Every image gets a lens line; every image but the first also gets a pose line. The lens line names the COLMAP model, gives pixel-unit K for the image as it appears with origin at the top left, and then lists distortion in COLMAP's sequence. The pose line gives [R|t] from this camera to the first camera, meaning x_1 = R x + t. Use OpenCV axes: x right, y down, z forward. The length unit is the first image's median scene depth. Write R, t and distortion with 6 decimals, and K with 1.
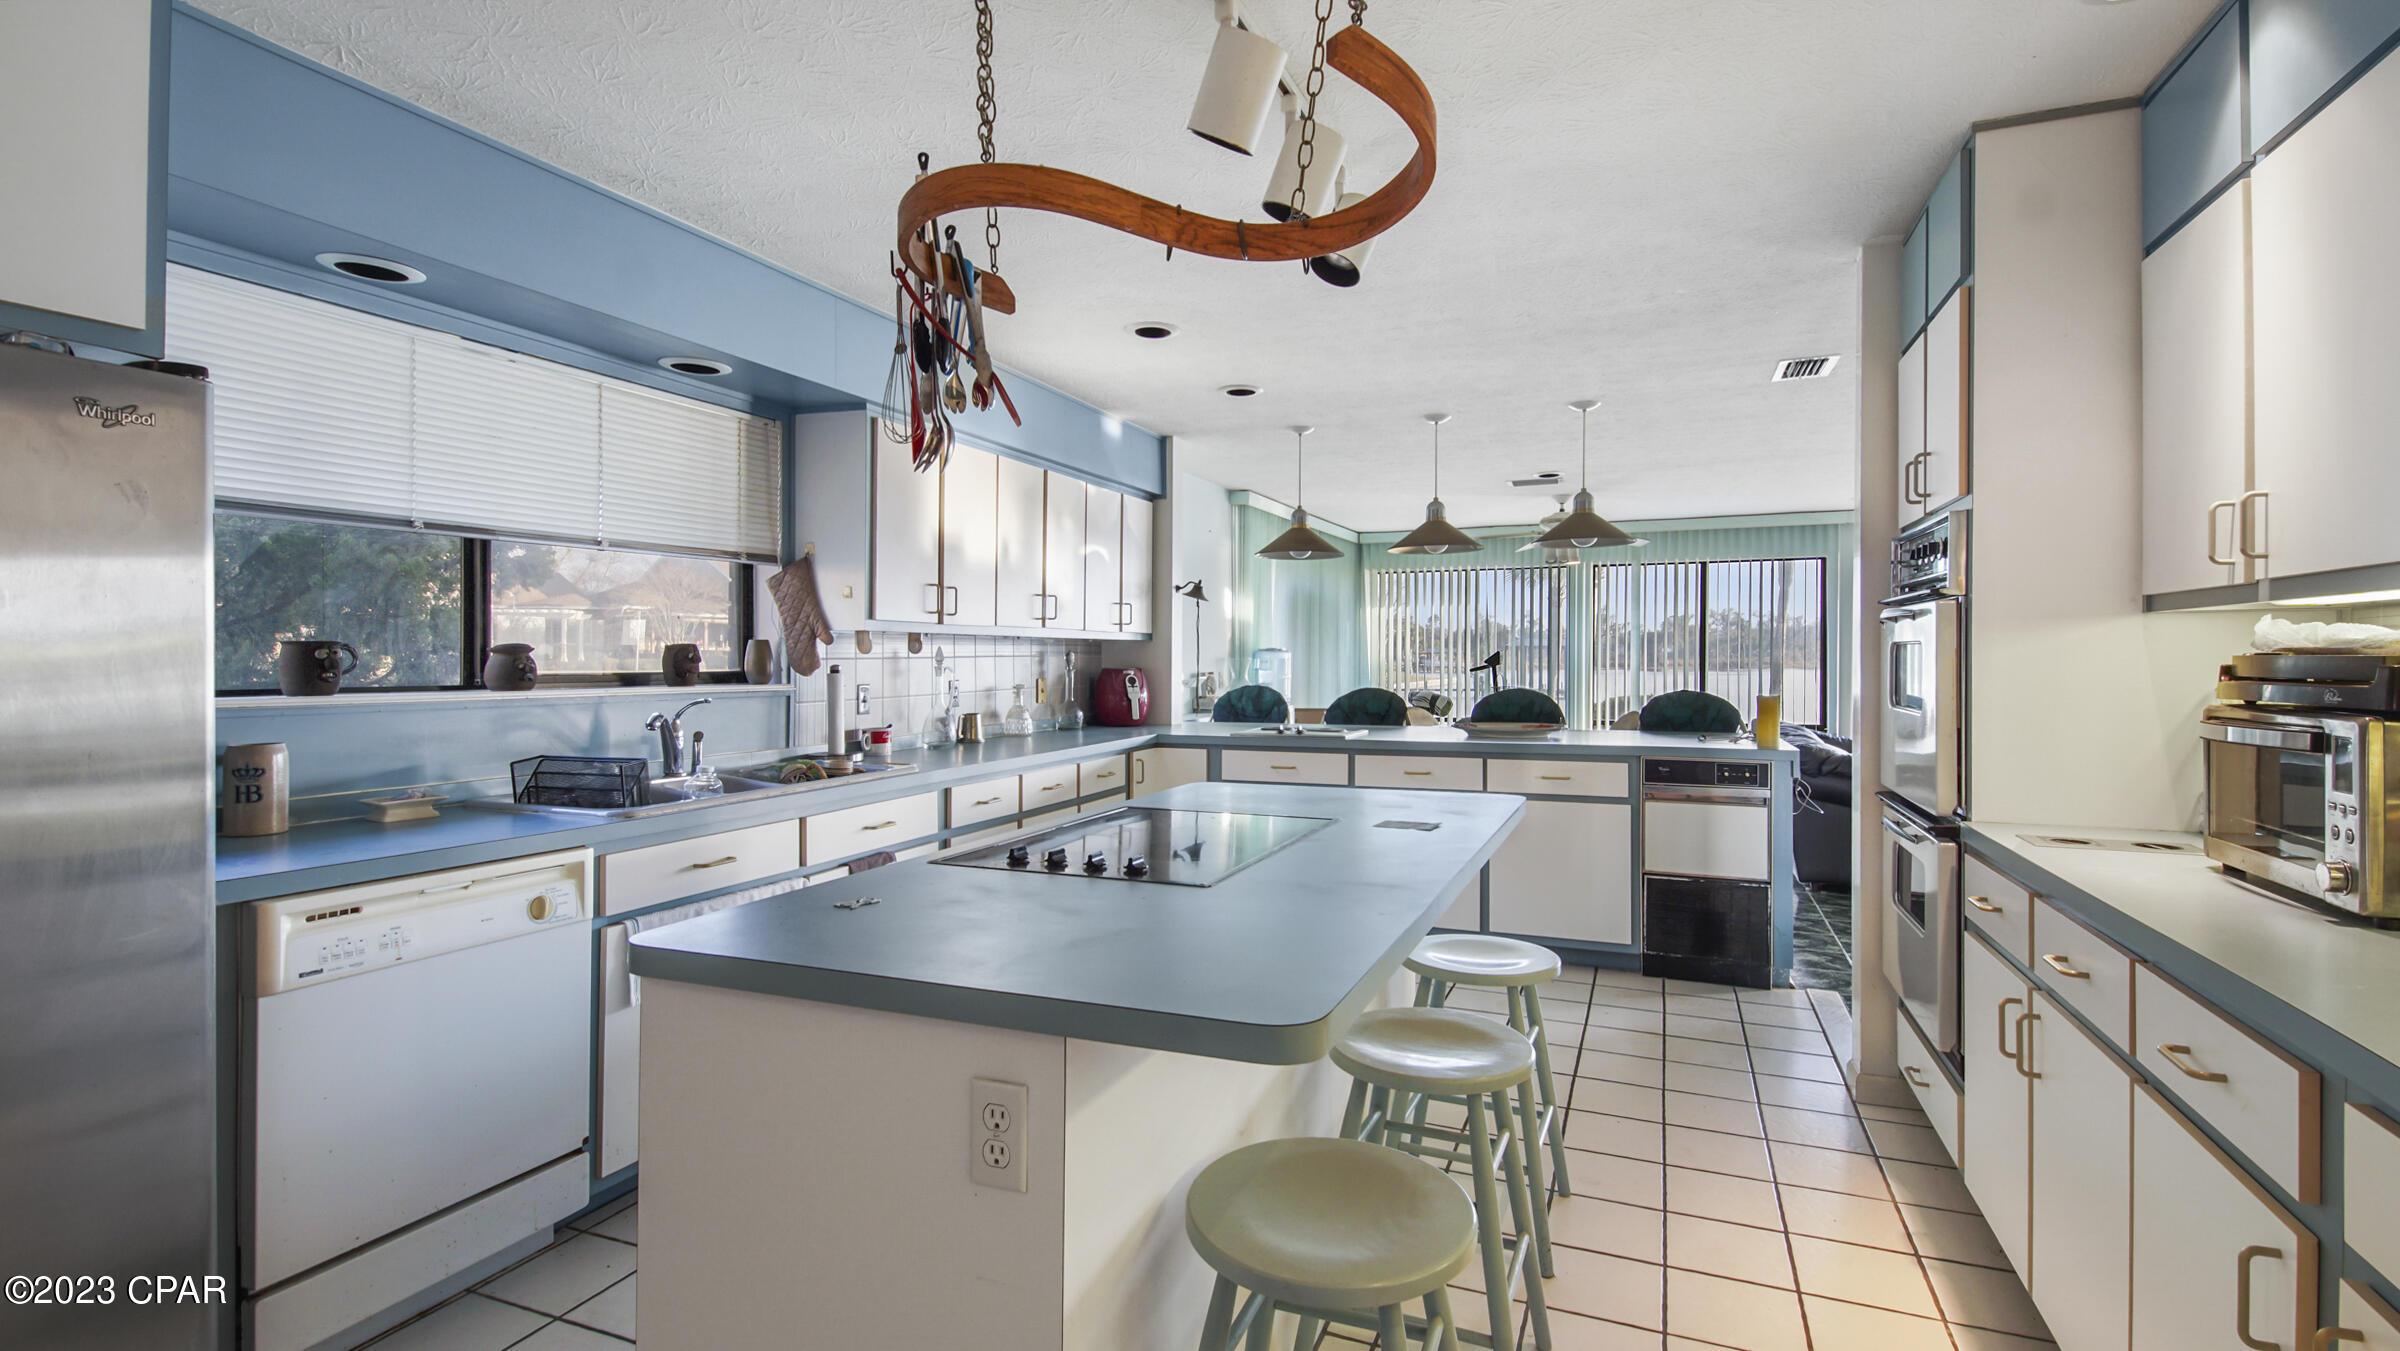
lens RADIAL K [[1131.4, 0, 1247.4], [0, 1131.4, 643.6], [0, 0, 1]] dist [0.019428, -0.006584]
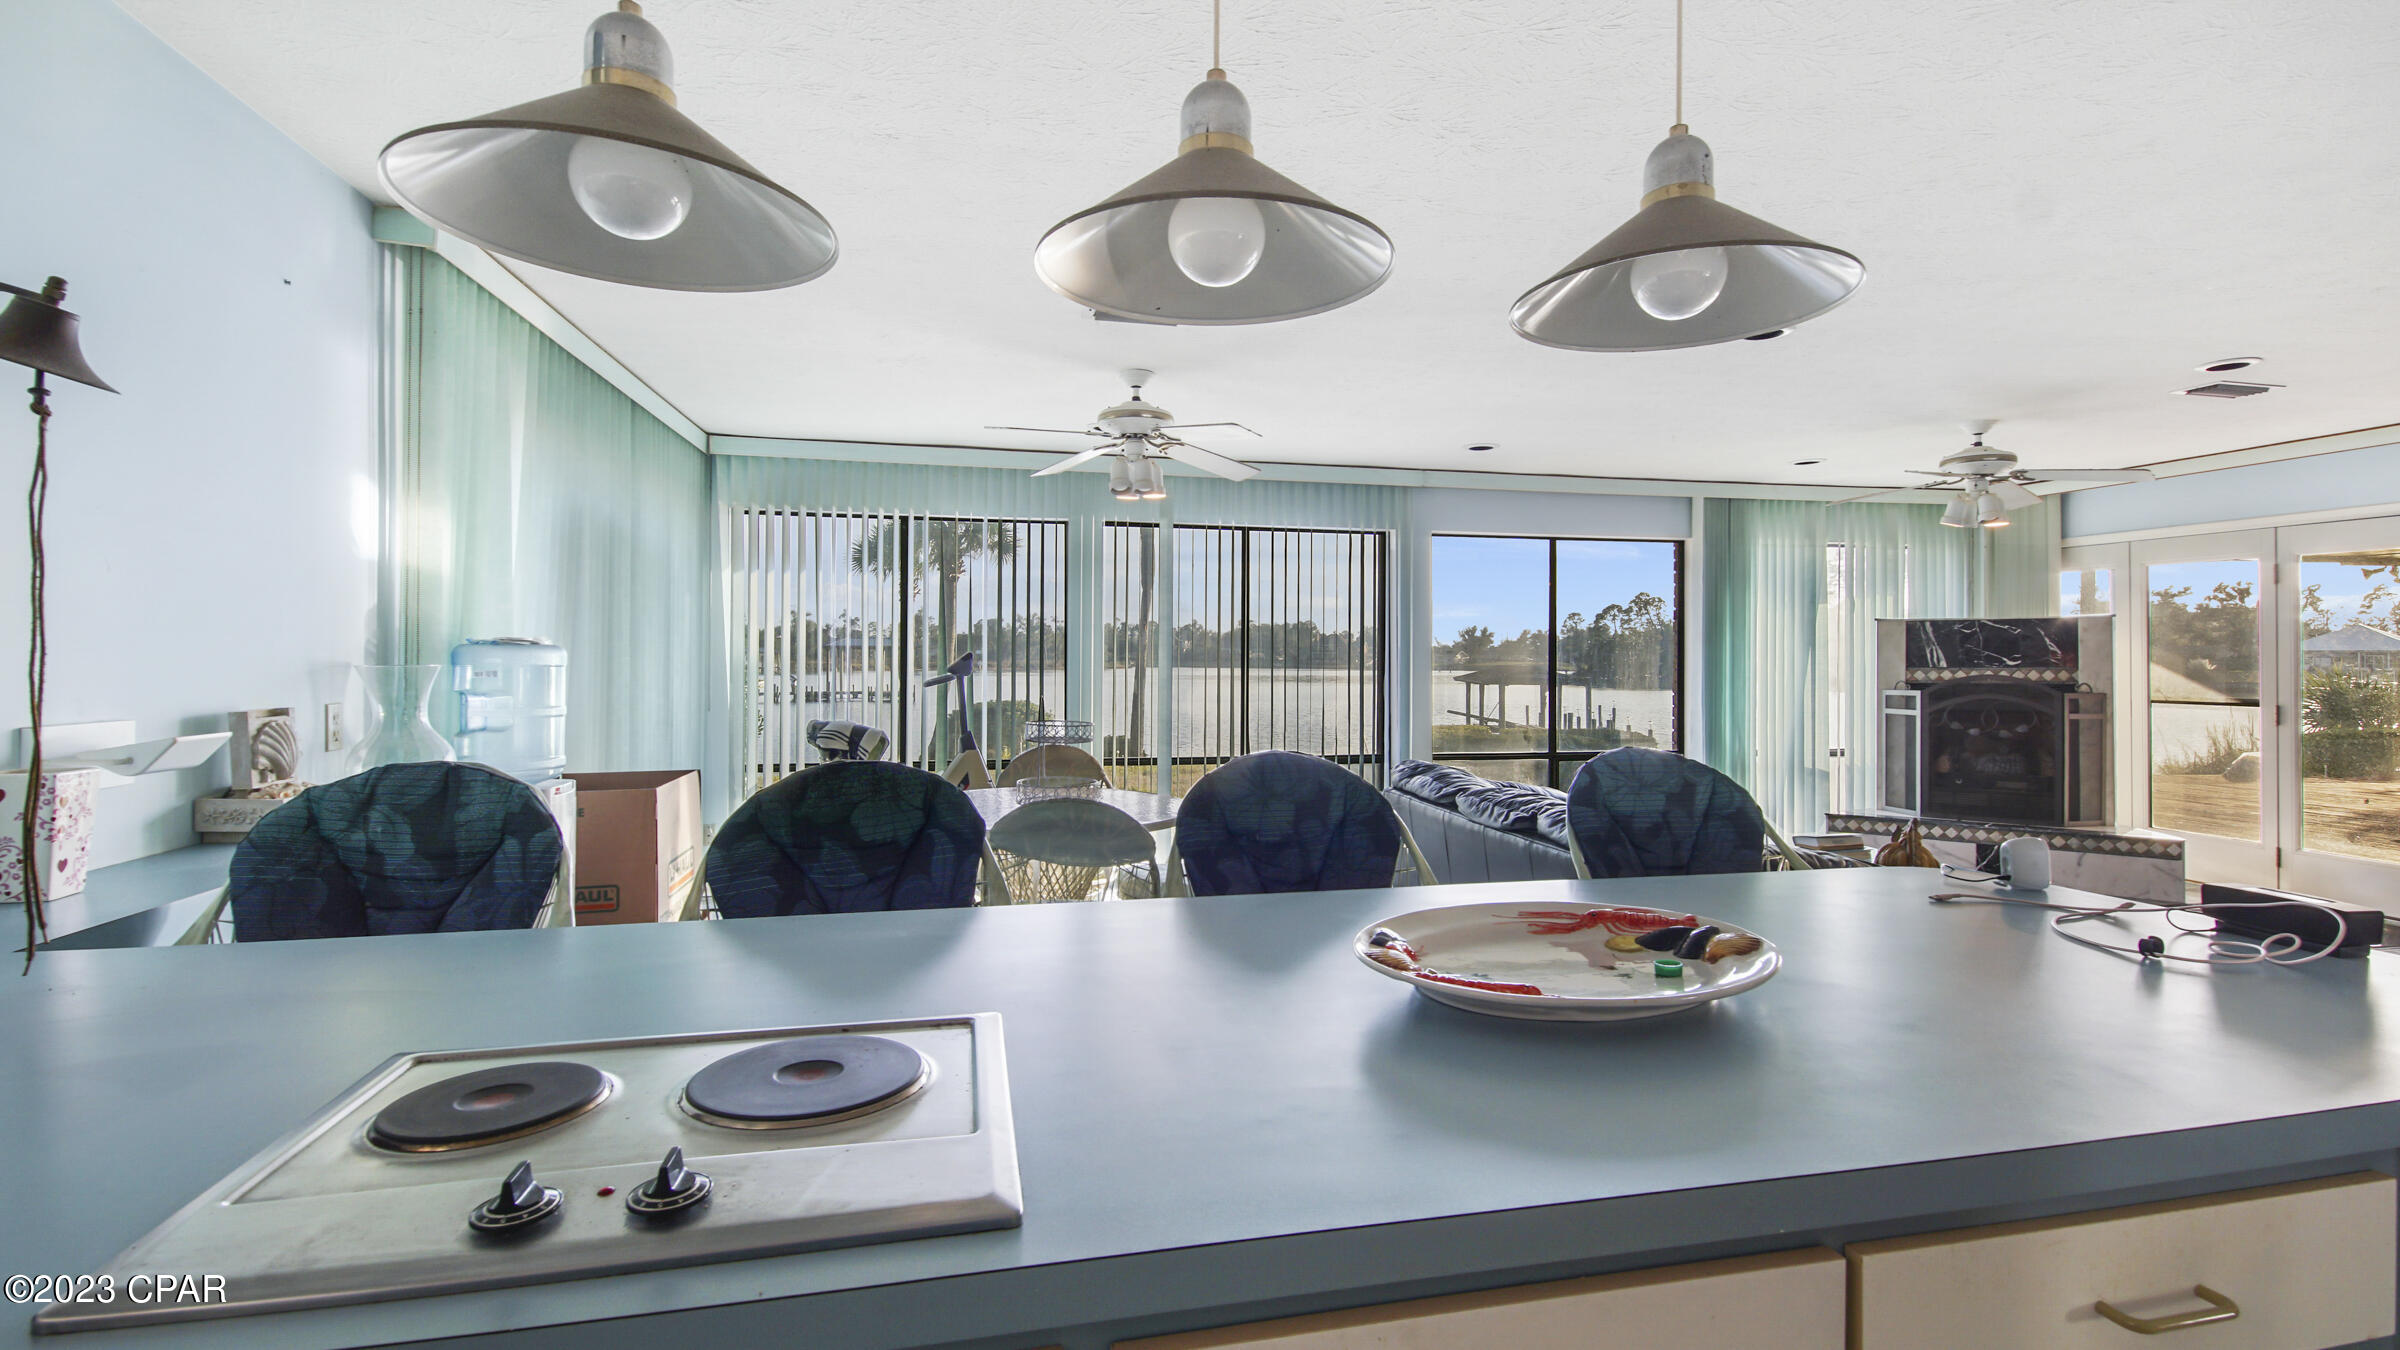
lens RADIAL K [[1131.4, 0, 1257.4], [0, 1131.4, 675.5], [0, 0, 1]] dist [0.019428, -0.006584]
pose [[0.832107, -0.003309, 0.554606, 0.036871], [-0.011968, 0.999642, 0.023921, 0.008892], [-0.554487, -0.026542, 0.831769, 1.082566]]
